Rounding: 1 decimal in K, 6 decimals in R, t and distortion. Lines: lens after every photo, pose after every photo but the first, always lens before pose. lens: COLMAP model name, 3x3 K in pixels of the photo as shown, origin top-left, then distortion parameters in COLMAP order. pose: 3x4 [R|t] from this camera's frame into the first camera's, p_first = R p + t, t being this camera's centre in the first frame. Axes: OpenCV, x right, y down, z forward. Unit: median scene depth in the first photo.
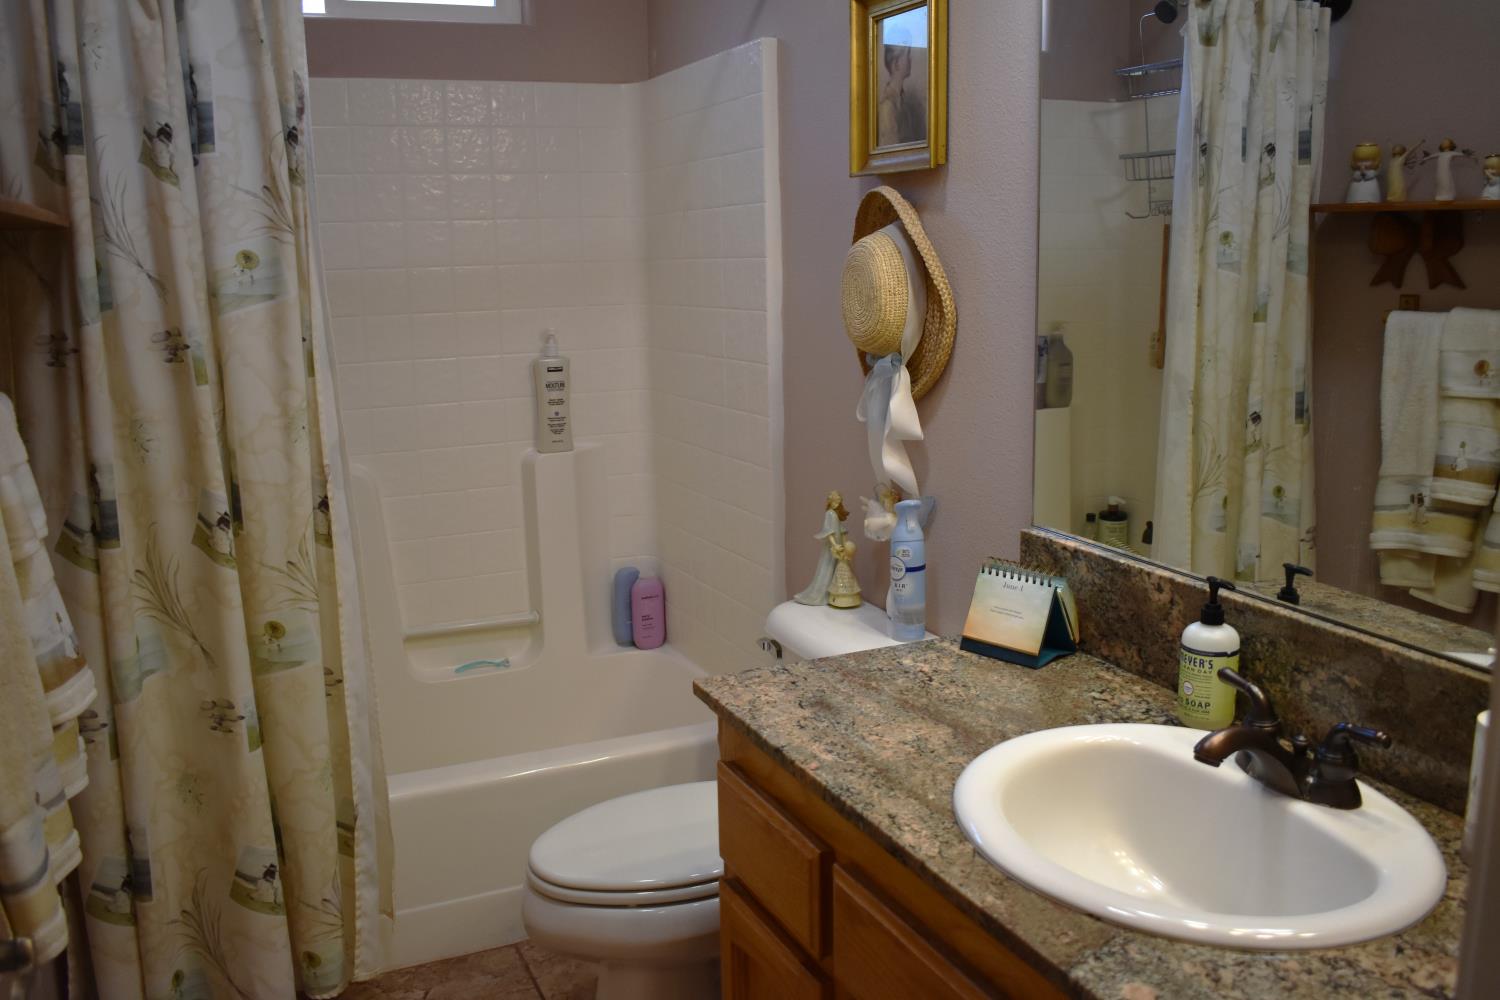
lens RADIAL K [[1244.4, 0, 741.1], [0, 1244.4, 499.1], [0, 0, 1]] dist [-0.087673, 0.012976]
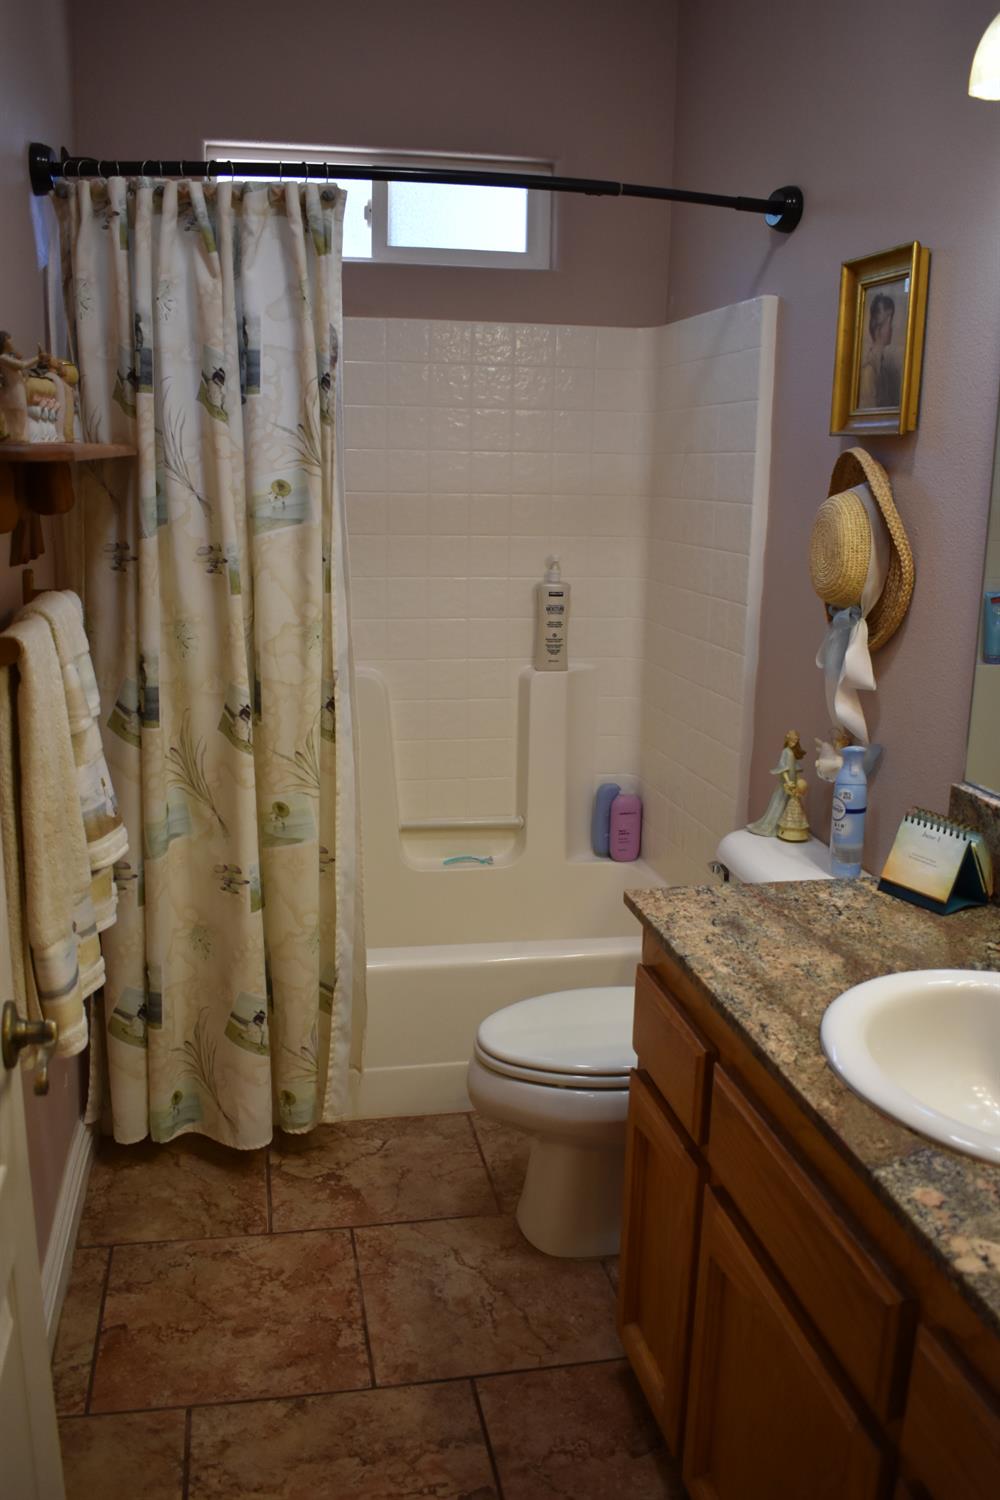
lens RADIAL K [[1244.4, 0, 503.7], [0, 1244.4, 749.3], [0, 0, 1]] dist [-0.087673, 0.012976]
pose [[0.973627, 0.088714, -0.210190, 0.067530], [-0.082417, 0.995852, 0.038545, -0.012921], [0.212738, -0.020205, 0.976900, -0.097990]]
